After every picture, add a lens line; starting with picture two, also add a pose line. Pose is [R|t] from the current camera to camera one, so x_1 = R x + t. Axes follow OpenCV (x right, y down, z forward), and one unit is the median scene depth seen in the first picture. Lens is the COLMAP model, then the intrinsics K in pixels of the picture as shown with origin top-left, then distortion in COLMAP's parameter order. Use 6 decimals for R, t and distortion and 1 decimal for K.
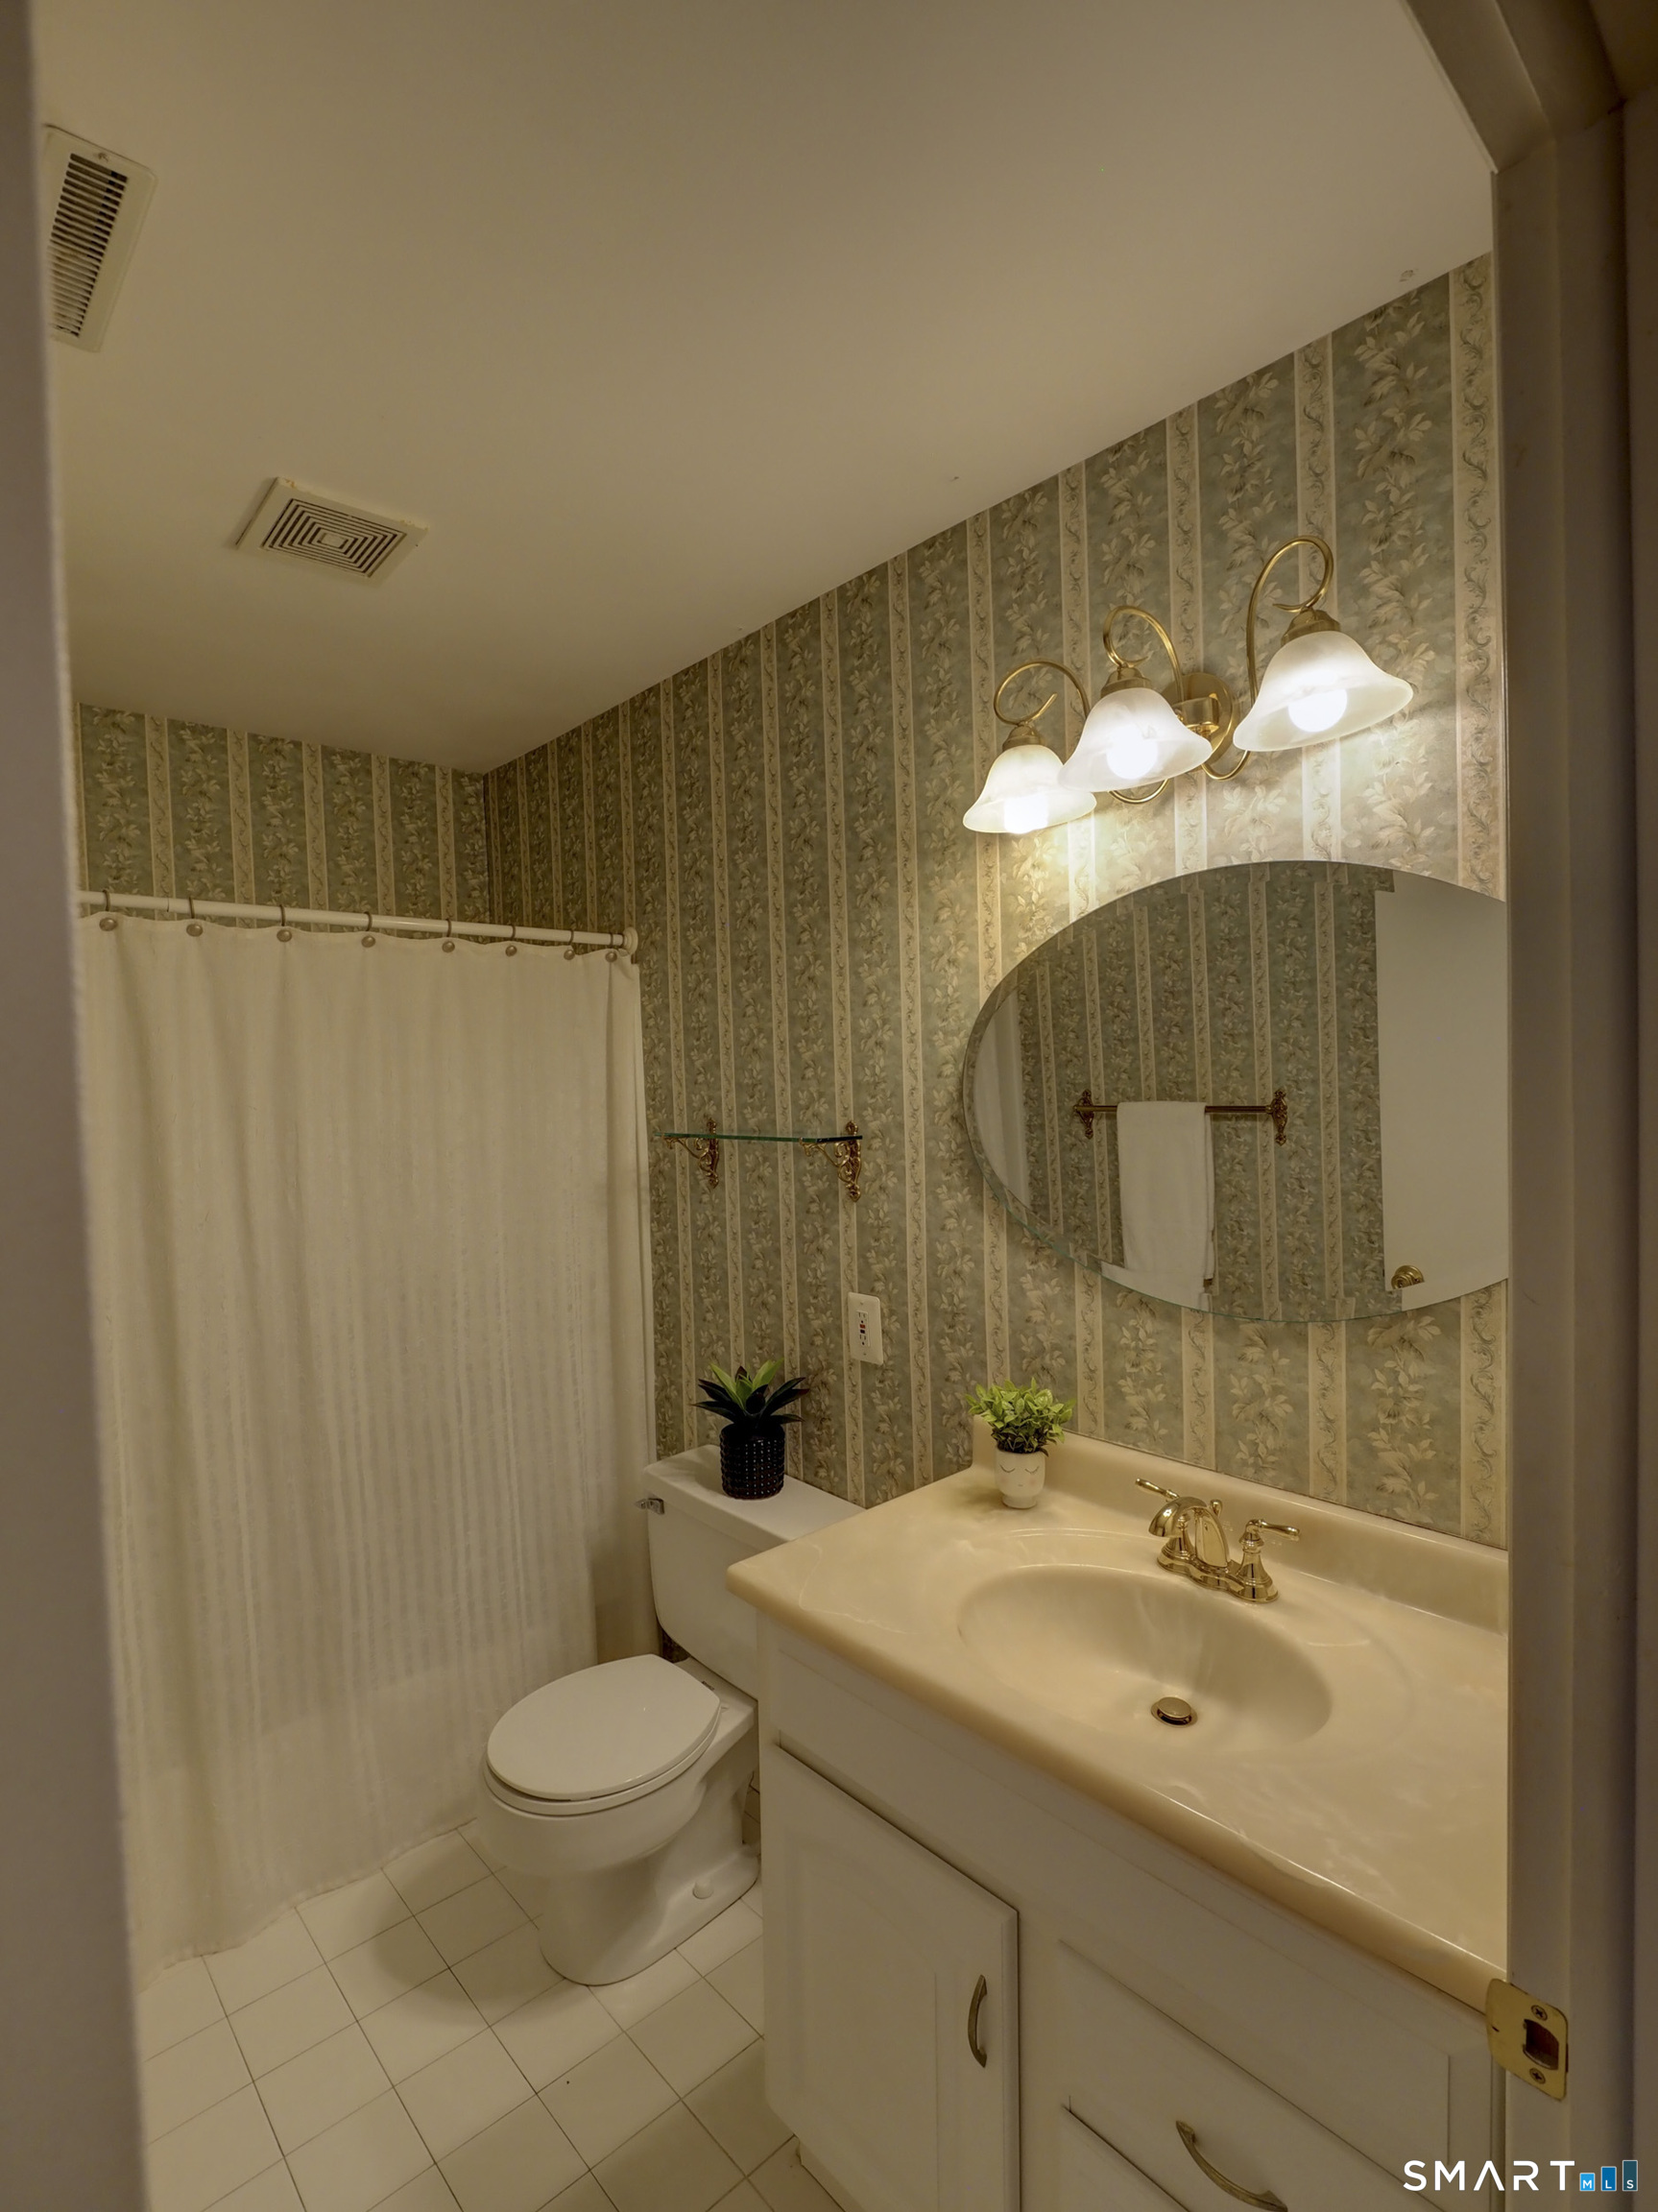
lens RADIAL K [[1060.6, 0, 832.0], [0, 1060.6, 1105.8], [0, 0, 1]] dist [-0.005281, -0.002026]
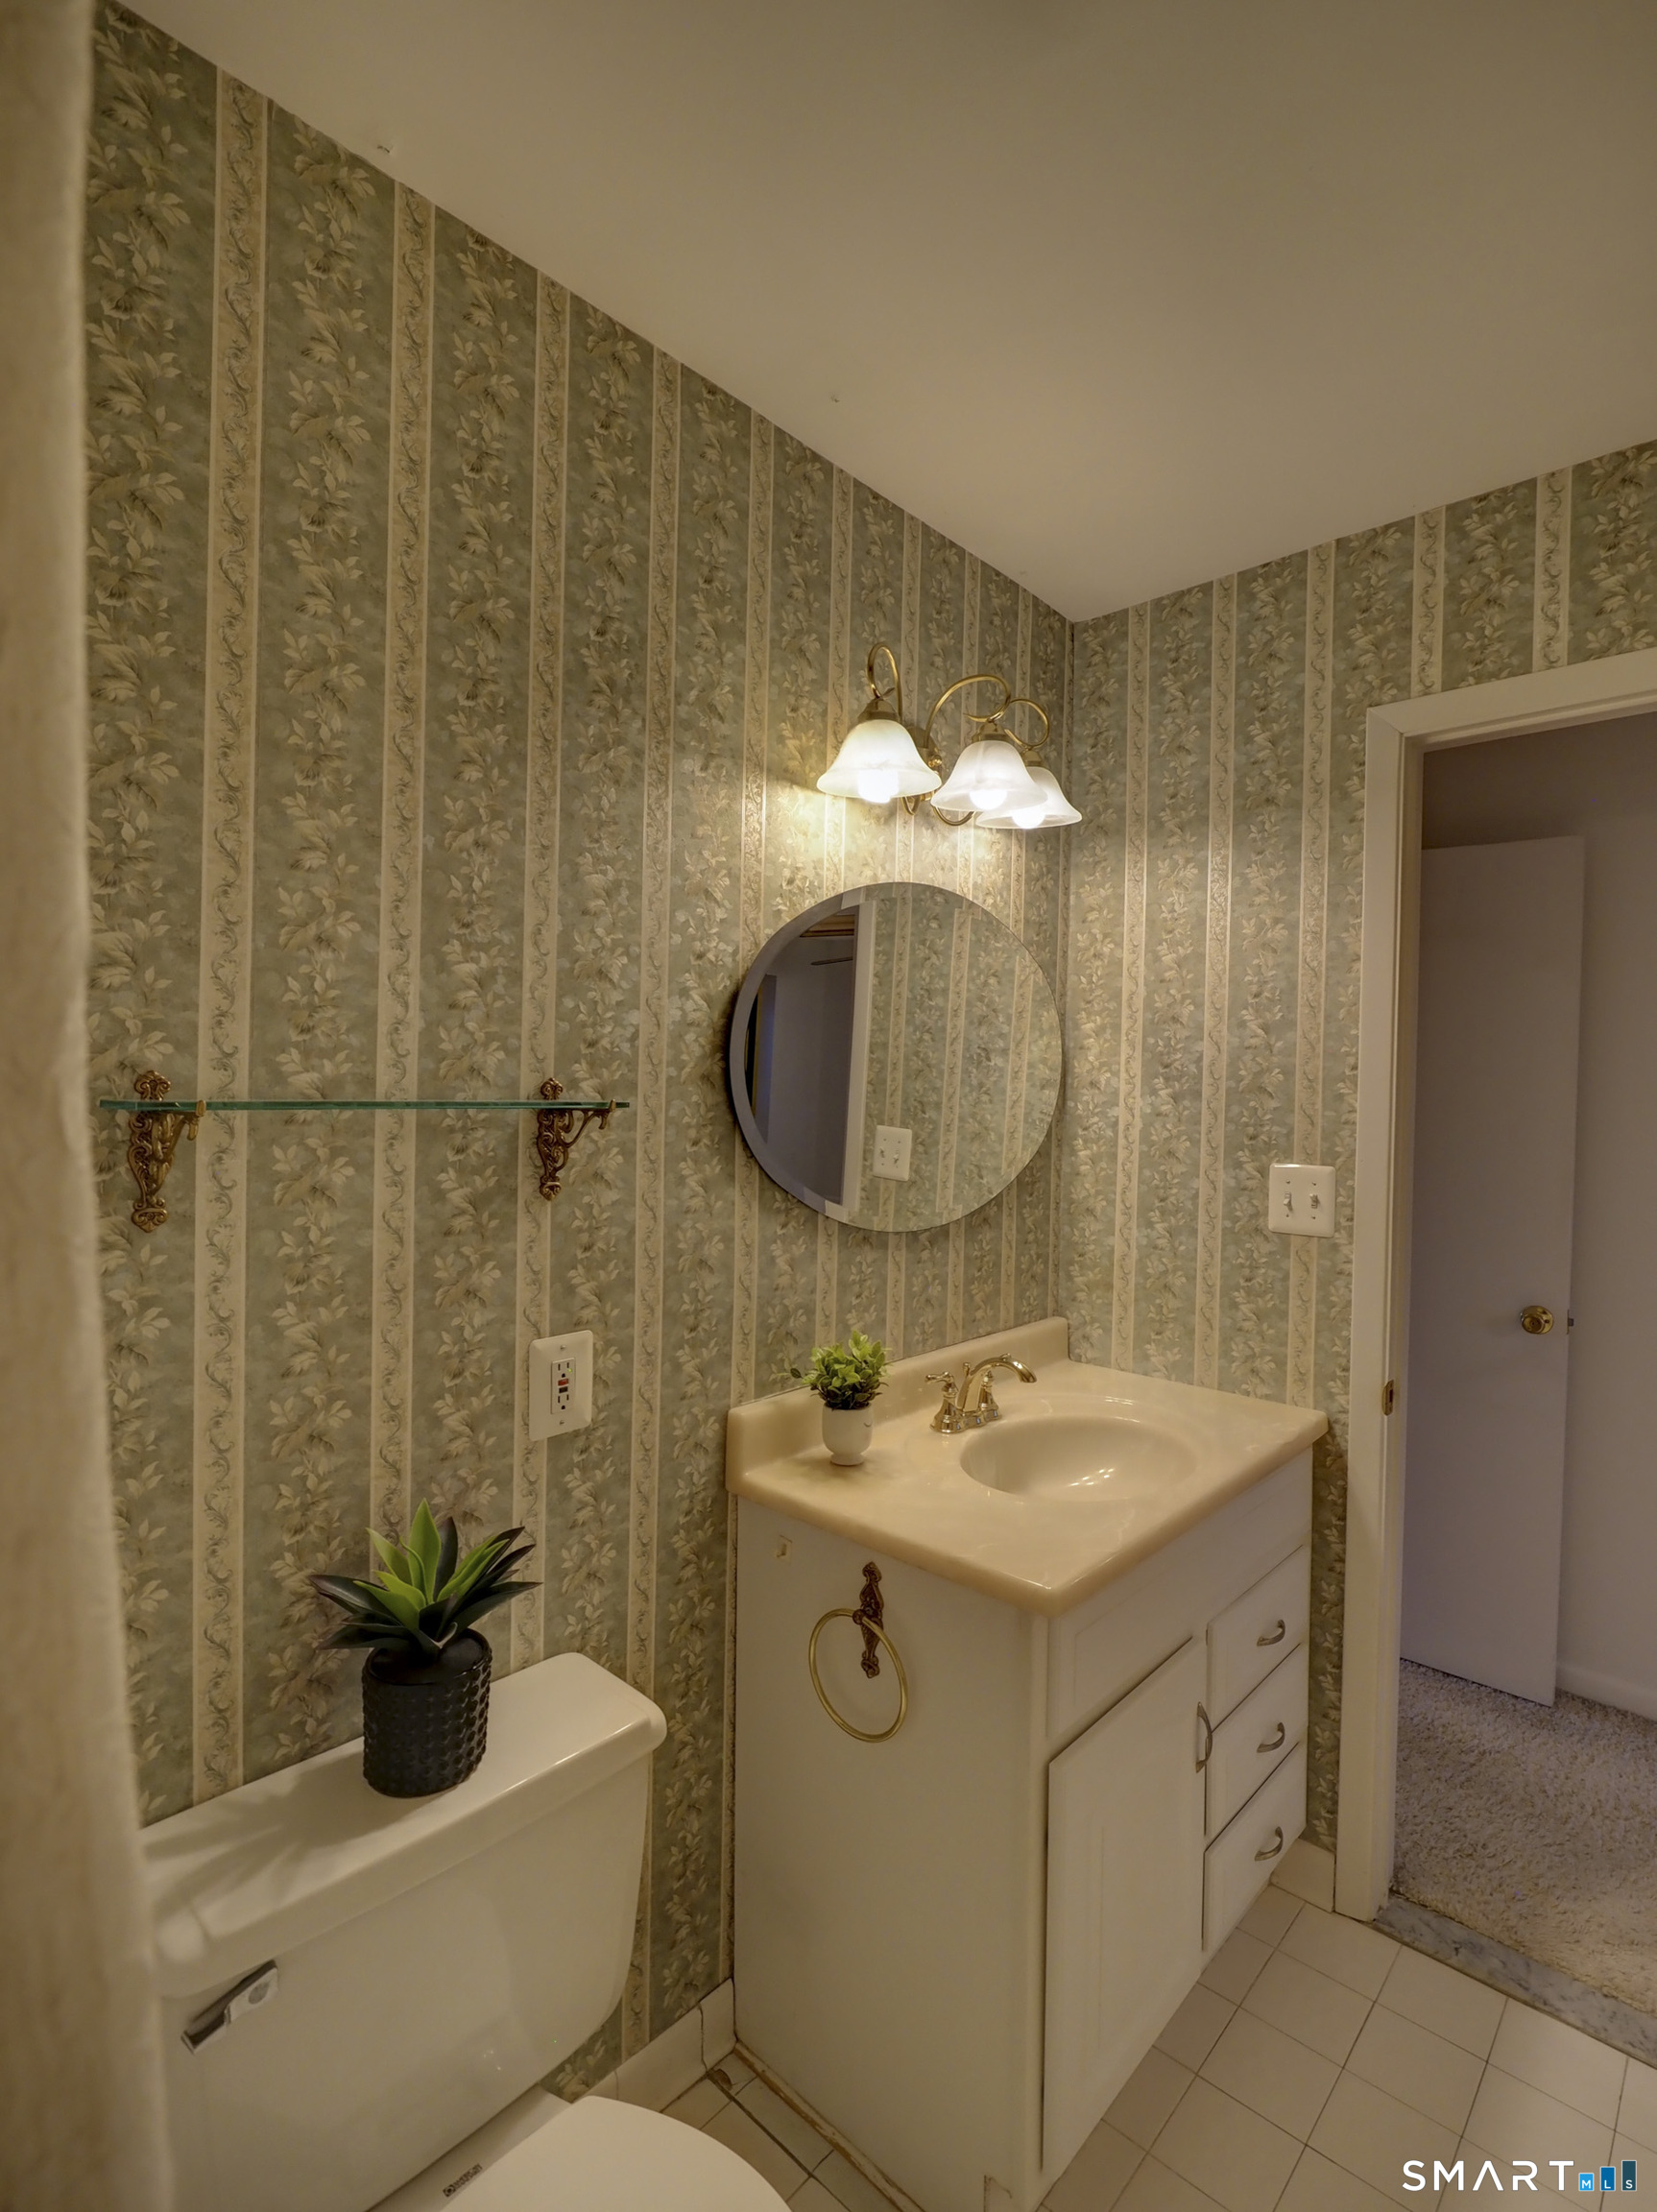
lens RADIAL K [[1060.6, 0, 810.1], [0, 1060.6, 1108.0], [0, 0, 1]] dist [-0.005281, -0.002026]
pose [[-0.069379, 0.012877, 0.997507, -0.653065], [0.022310, 0.999687, -0.011354, 0.043544], [-0.997341, 0.021467, -0.069644, 0.876071]]
